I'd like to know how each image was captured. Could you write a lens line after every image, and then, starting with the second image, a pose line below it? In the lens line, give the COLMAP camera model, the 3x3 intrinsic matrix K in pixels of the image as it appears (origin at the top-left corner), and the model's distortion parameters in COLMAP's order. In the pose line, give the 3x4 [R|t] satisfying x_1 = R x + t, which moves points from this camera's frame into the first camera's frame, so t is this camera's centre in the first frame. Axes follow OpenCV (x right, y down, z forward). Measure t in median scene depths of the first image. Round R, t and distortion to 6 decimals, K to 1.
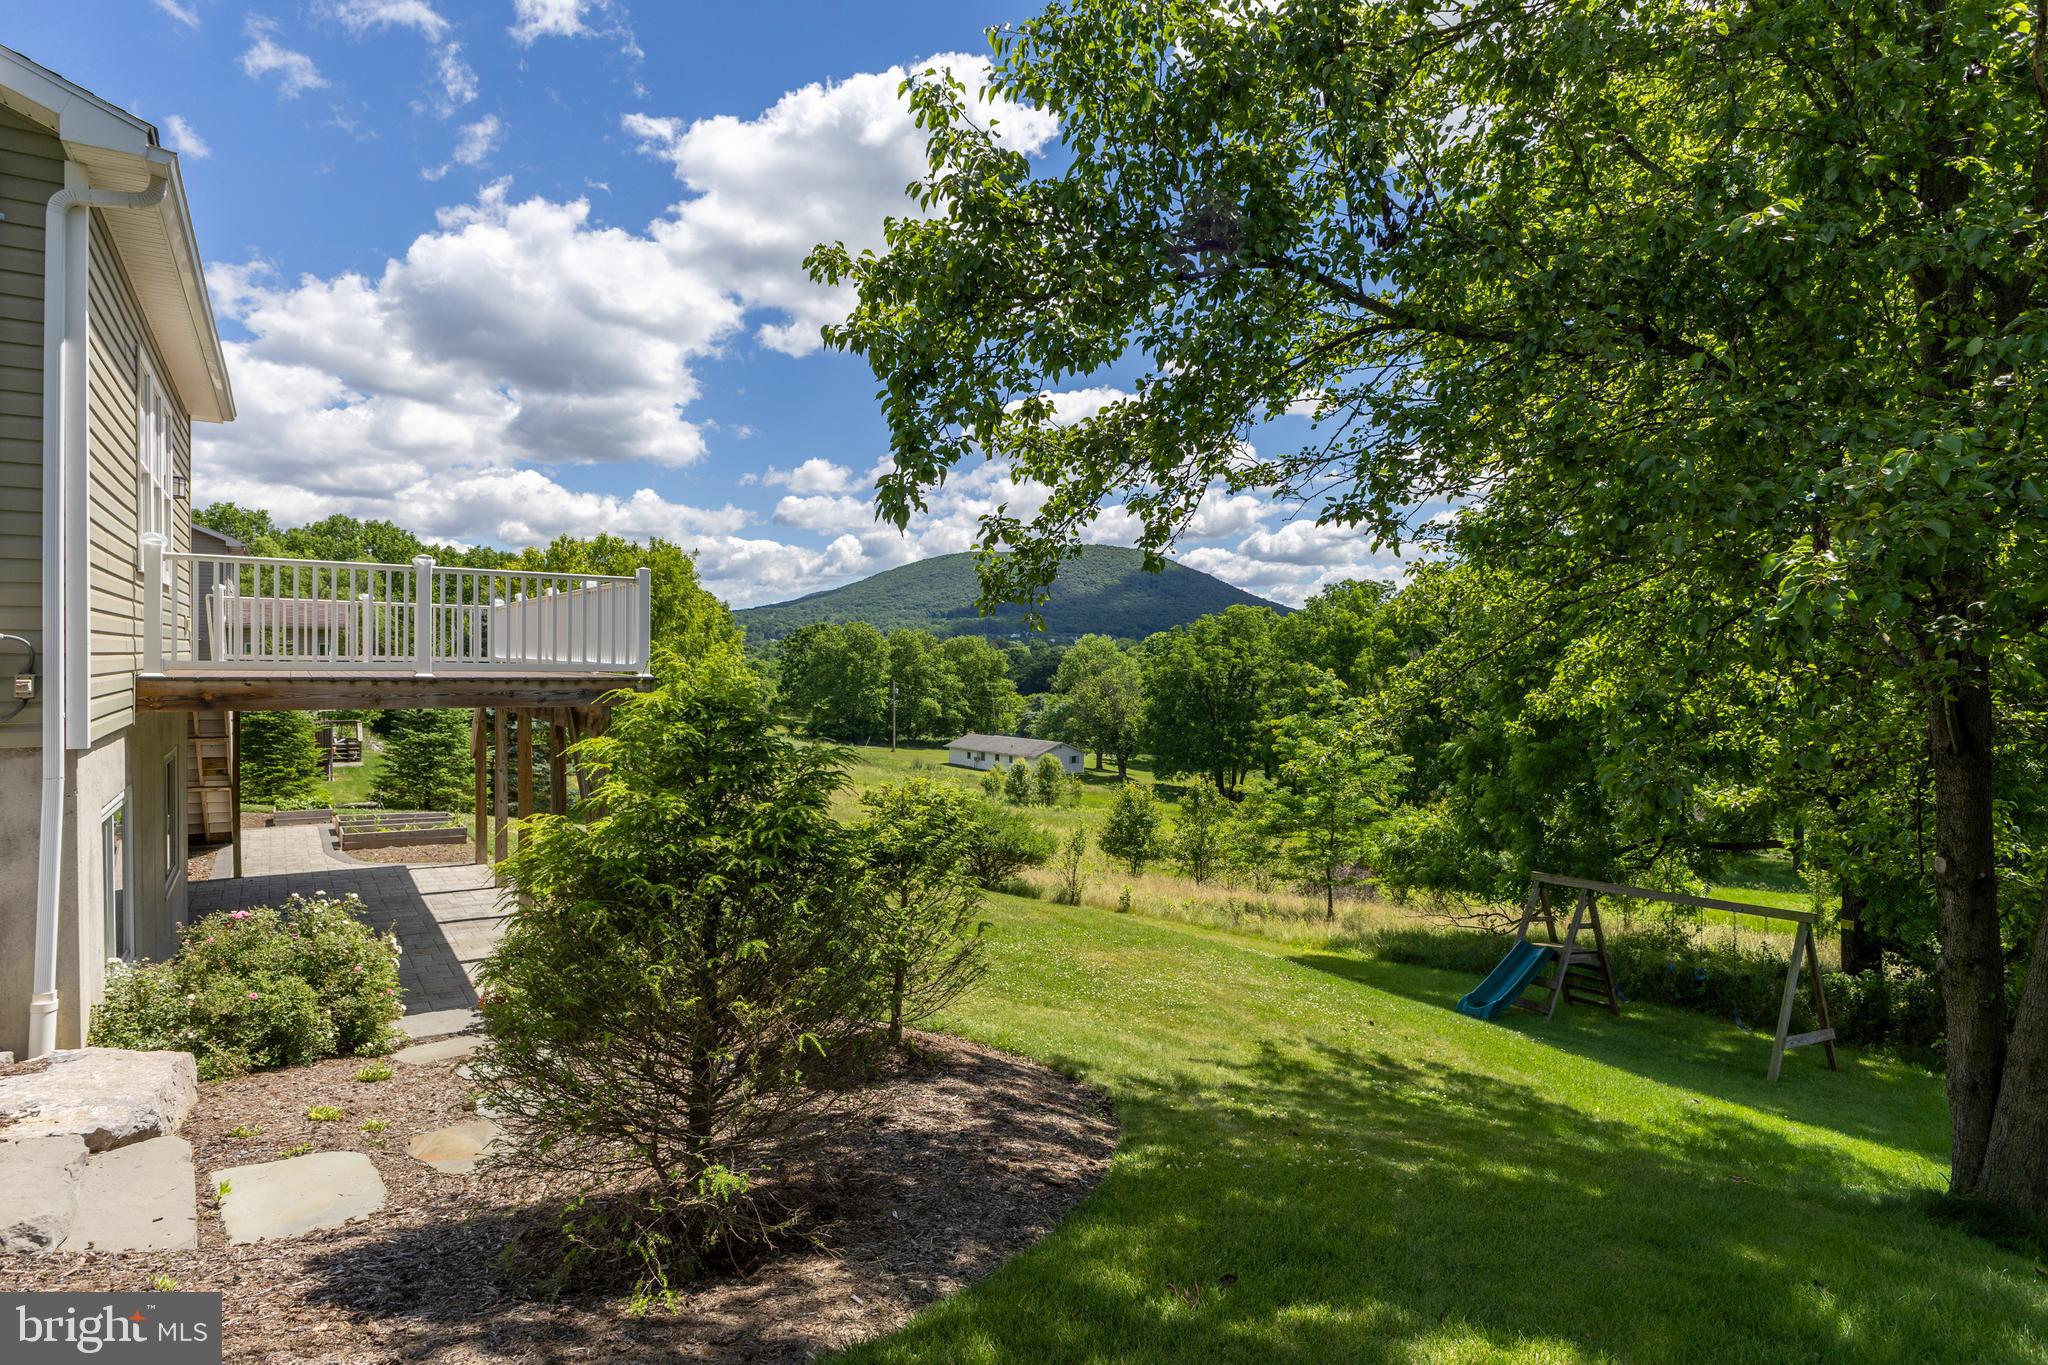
lens RADIAL K [[1073.5, 0, 1031.0], [0, 1073.5, 666.8], [0, 0, 1]] dist [-0.012256, -0.000082]
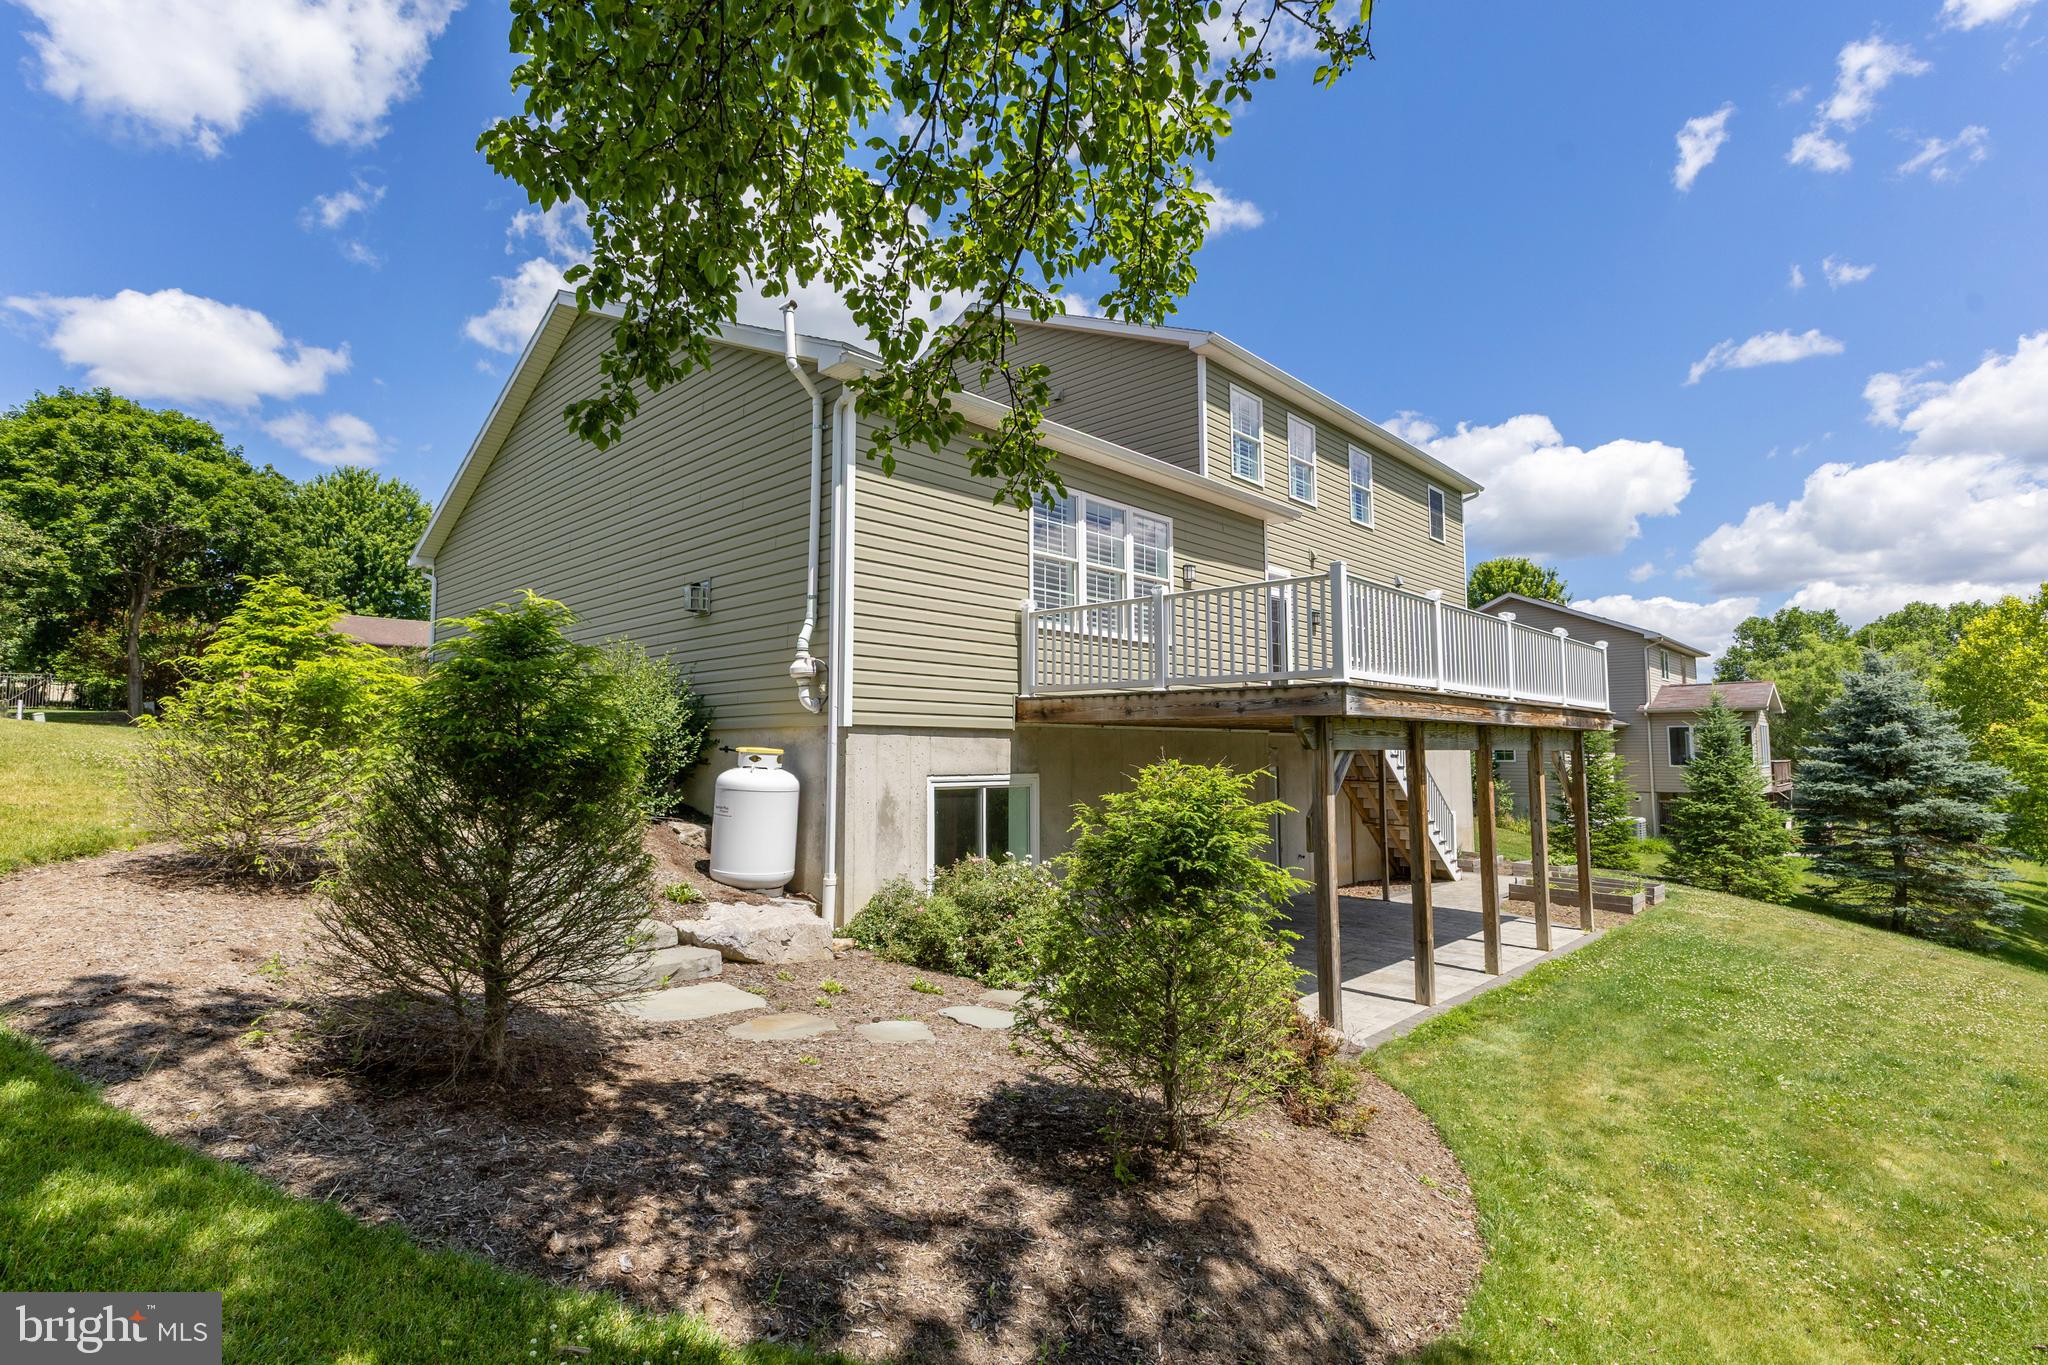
lens RADIAL K [[985.9, 0, 1026.9], [0, 985.9, 680.6], [0, 0, 1]] dist [0.002796, 0.000357]
pose [[0.198311, -0.078274, -0.977009, 0.040218], [-0.013071, 0.996506, -0.082489, 0.008202], [0.980052, 0.029129, 0.196595, 0.061852]]
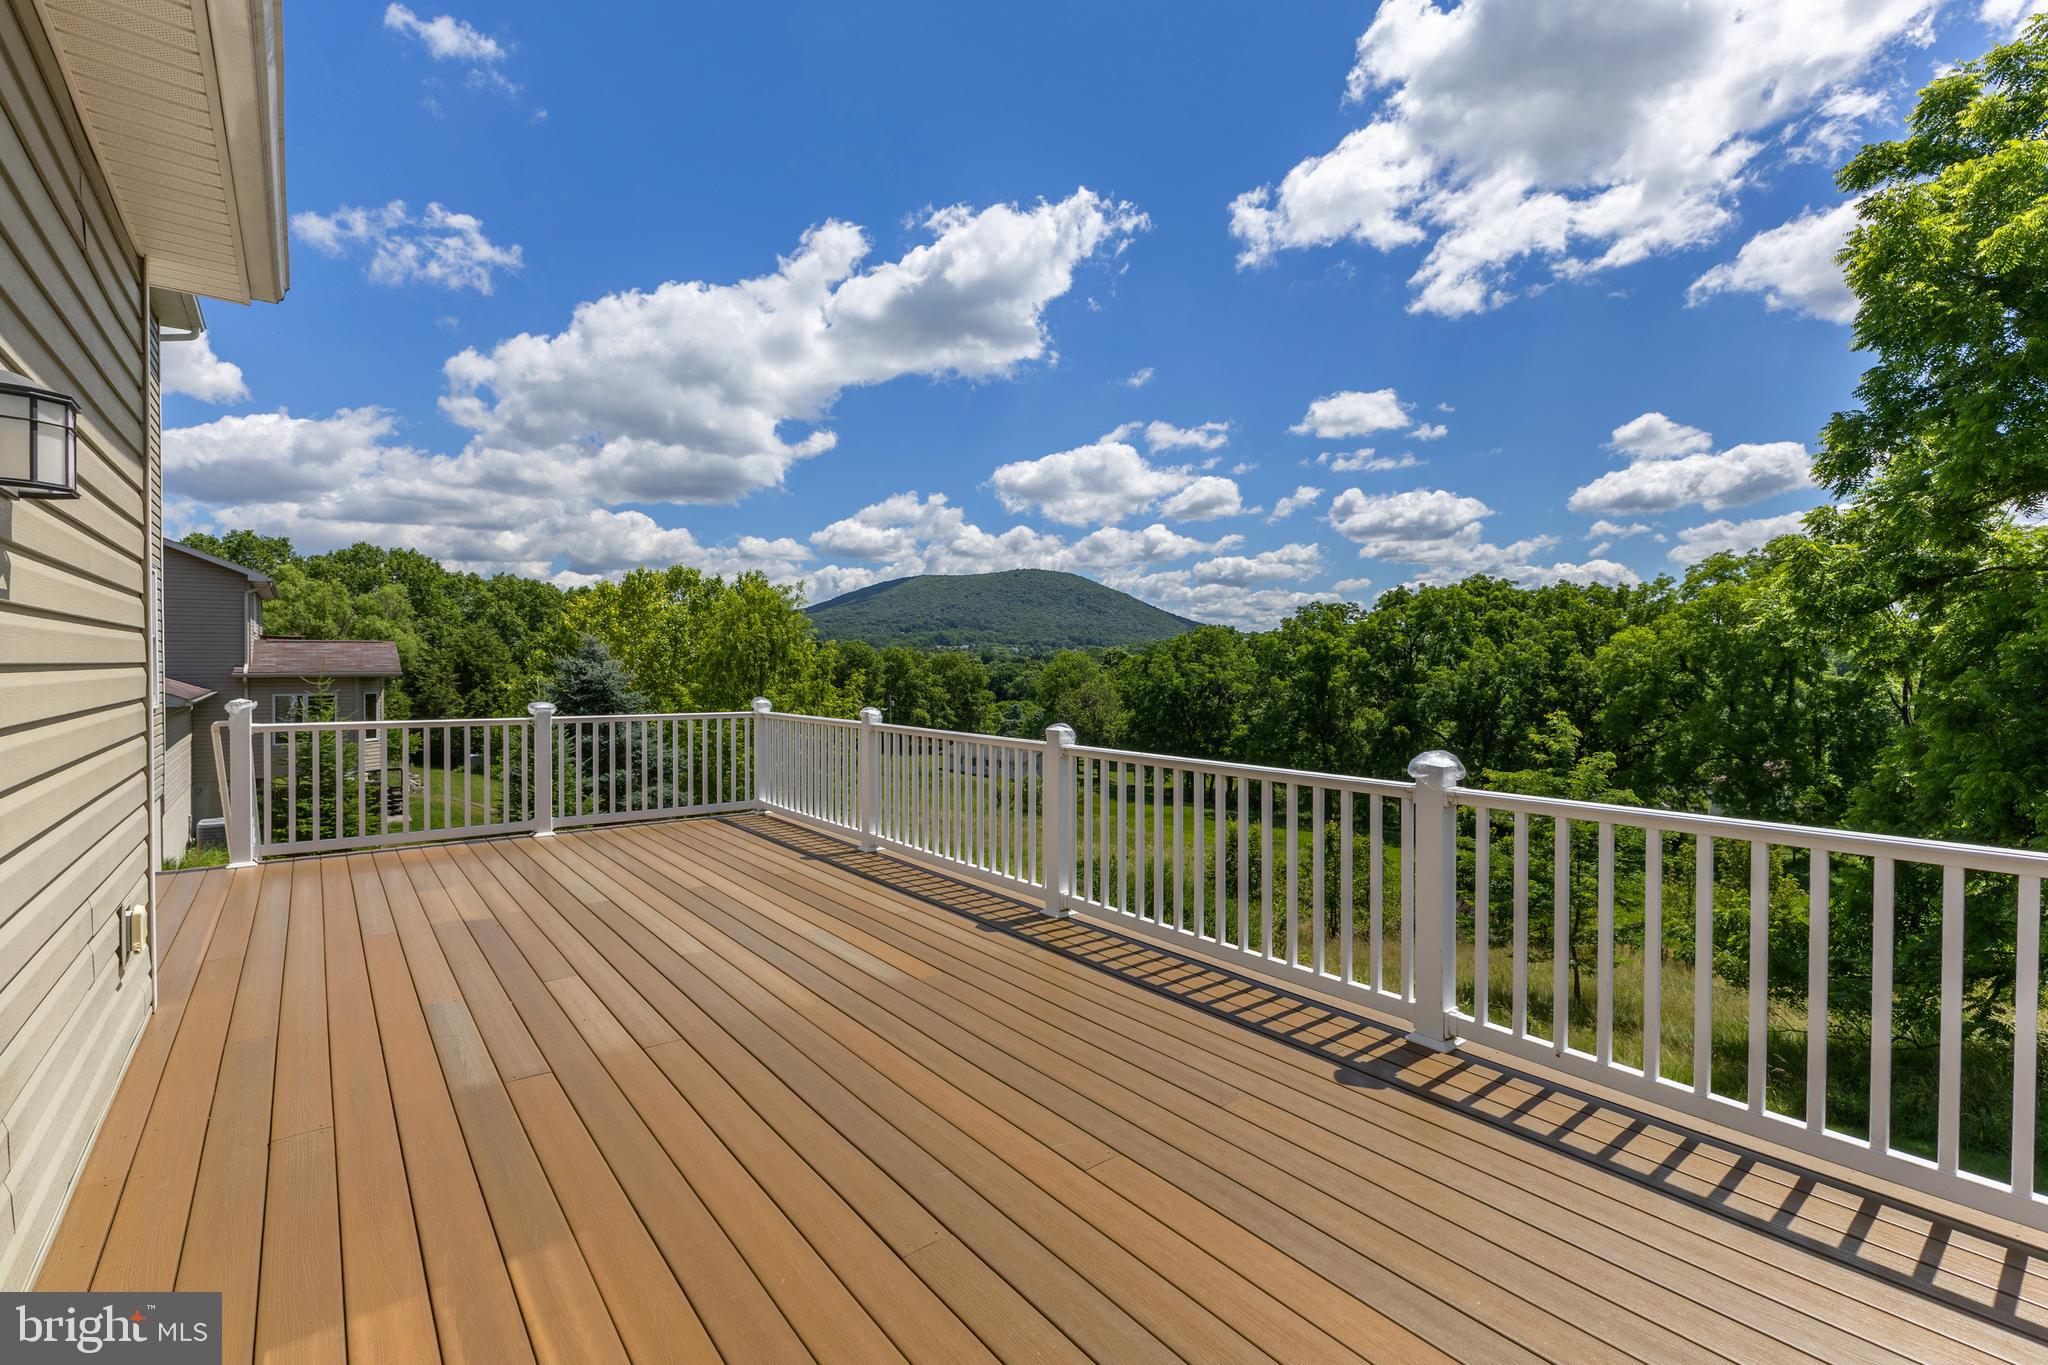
lens RADIAL K [[903.0, 0, 1018.3], [0, 903.0, 679.6], [0, 0, 1]] dist [0.003848, 0.000144]
pose [[0.998032, -0.008632, 0.062102, -0.074371], [0.007981, 0.999911, 0.010729, -0.014848], [-0.062189, -0.010212, 0.998012, 0.091948]]
